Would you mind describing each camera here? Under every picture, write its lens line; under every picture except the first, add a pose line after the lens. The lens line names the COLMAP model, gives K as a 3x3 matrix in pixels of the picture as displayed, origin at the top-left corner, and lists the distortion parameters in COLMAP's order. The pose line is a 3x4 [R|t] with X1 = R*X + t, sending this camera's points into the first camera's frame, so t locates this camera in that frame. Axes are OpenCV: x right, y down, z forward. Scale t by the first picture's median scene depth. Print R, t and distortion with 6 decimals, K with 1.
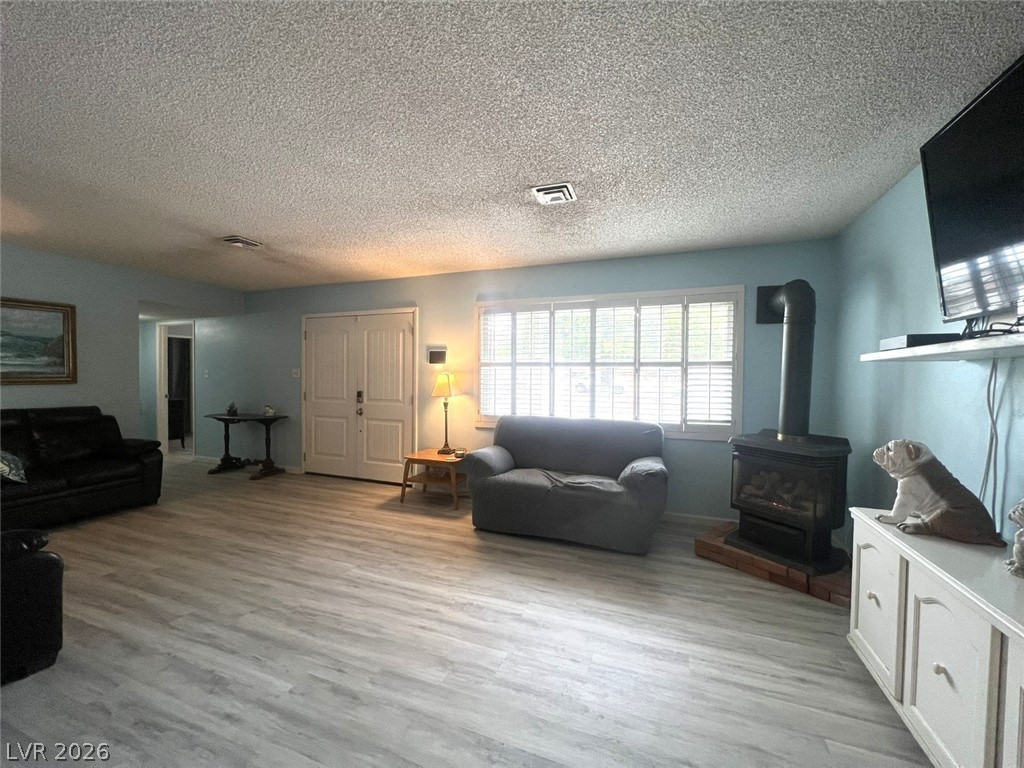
lens RADIAL K [[408.0, 0, 508.8], [0, 408.0, 388.1], [0, 0, 1]] dist [0.003250, 0.000557]
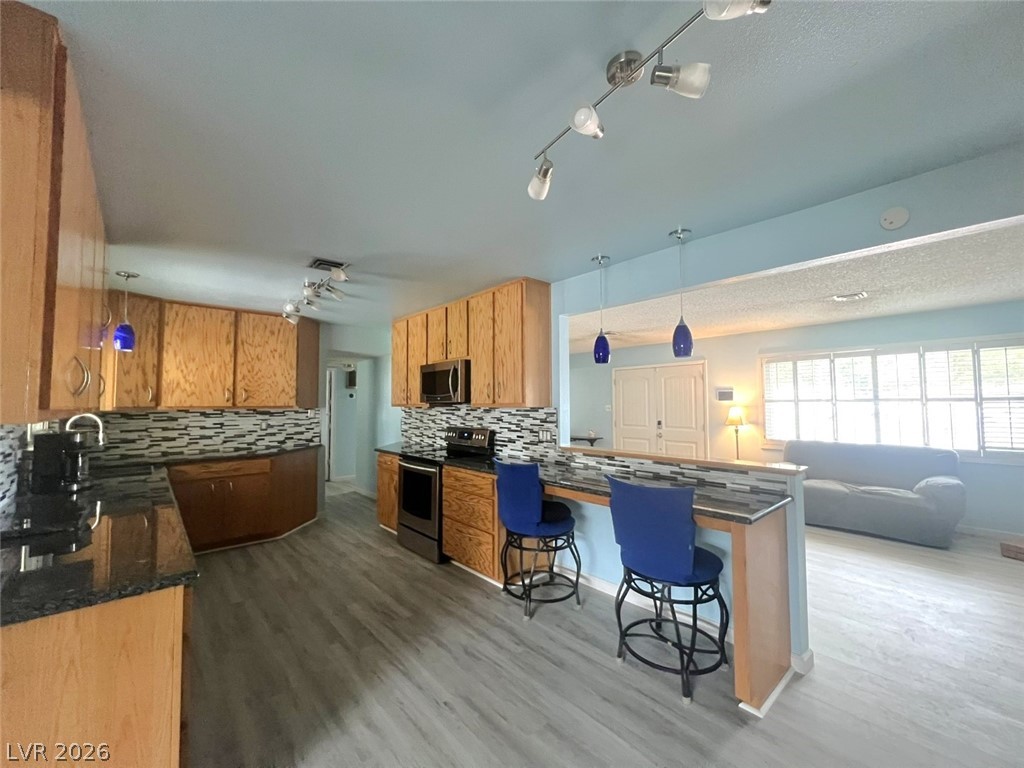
lens RADIAL K [[408.0, 0, 516.3], [0, 408.0, 387.7], [0, 0, 1]] dist [0.003250, 0.000557]
pose [[0.897318, -0.032871, -0.440158, -0.260657], [0.002511, 0.997587, -0.069379, -0.014107], [0.441377, 0.061150, 0.895236, -0.691950]]
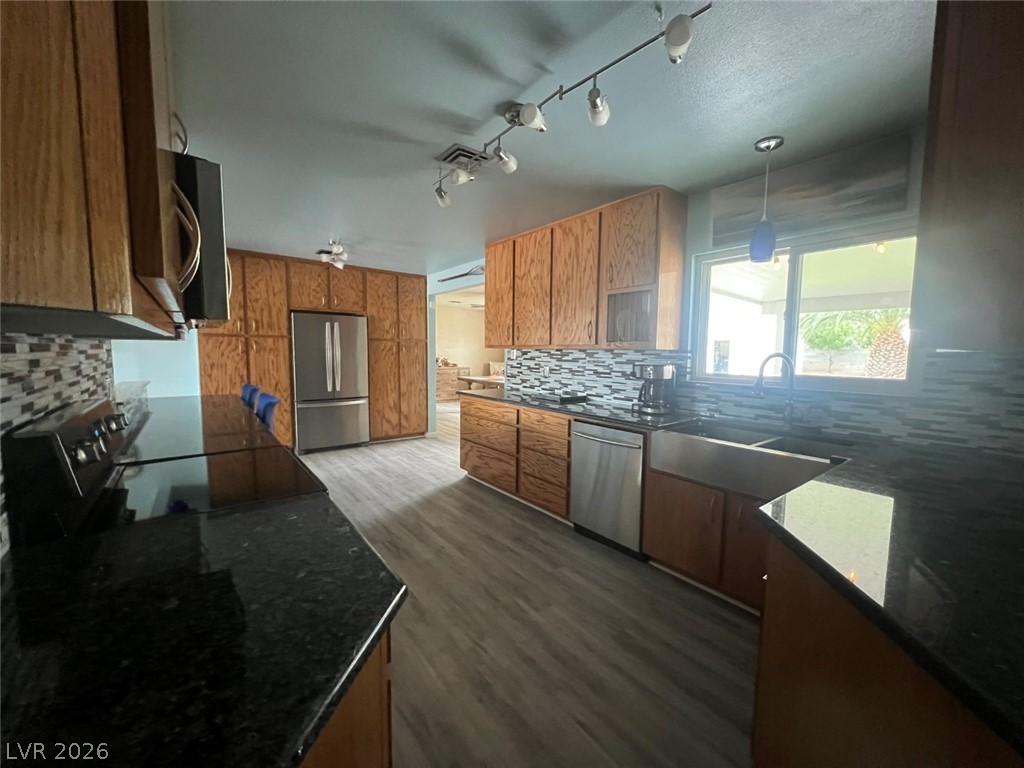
lens RADIAL K [[408.0, 0, 514.3], [0, 408.0, 386.6], [0, 0, 1]] dist [0.003250, 0.000557]
pose [[-0.857137, -0.059613, 0.511628, -1.437710], [-0.002804, 0.993806, 0.111097, -0.031817], [-0.515081, 0.093791, -0.851994, 0.460170]]
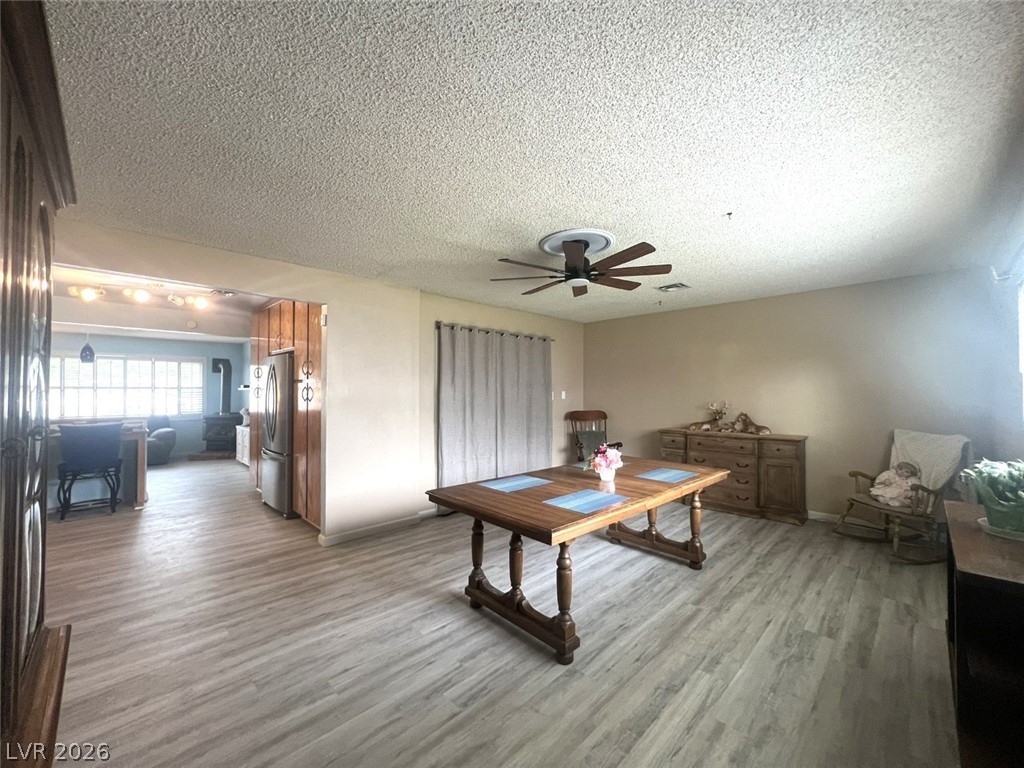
lens RADIAL K [[408.0, 0, 509.7], [0, 408.0, 389.7], [0, 0, 1]] dist [0.003250, 0.000557]
pose [[0.412771, -0.003755, 0.910827, -0.946502], [0.032100, 0.999430, -0.010427, 0.035362], [-0.910269, 0.033542, 0.412657, -1.729619]]
